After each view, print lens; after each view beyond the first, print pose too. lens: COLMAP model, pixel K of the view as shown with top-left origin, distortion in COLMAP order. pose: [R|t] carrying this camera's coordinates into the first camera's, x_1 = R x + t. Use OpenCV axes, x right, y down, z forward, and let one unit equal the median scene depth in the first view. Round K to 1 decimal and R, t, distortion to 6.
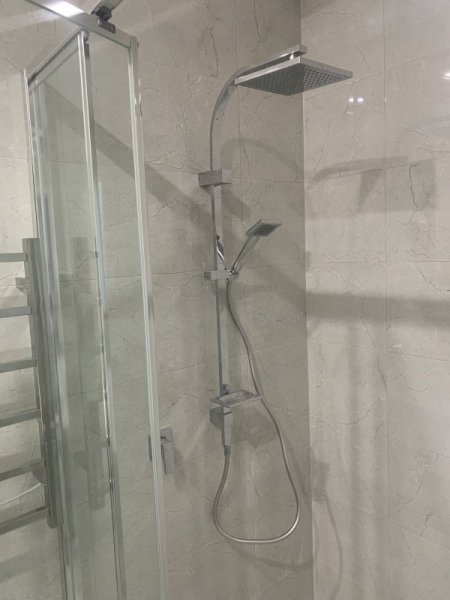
lens RADIAL K [[460.4, 0, 224.9], [0, 460.4, 296.2], [0, 0, 1]] dist [0.023715, -0.031274]
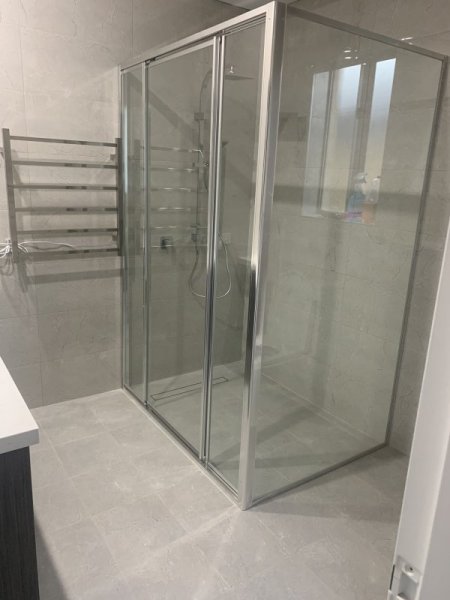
lens RADIAL K [[460.4, 0, 224.8], [0, 460.4, 297.8], [0, 0, 1]] dist [0.023715, -0.031274]
pose [[0.993190, 0.106738, -0.046701, 0.271801], [-0.097609, 0.981169, 0.166675, 0.192130], [0.063613, -0.160982, 0.984905, -1.194373]]
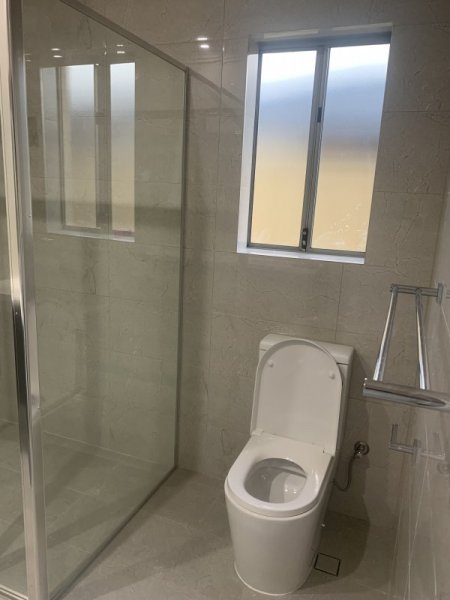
lens RADIAL K [[460.4, 0, 221.4], [0, 460.4, 302.9], [0, 0, 1]] dist [0.023715, -0.031274]
pose [[0.868114, -0.024401, 0.495766, 0.173886], [-0.042026, 0.991591, 0.122396, 0.160315], [-0.494583, -0.127089, 0.859788, -0.951061]]
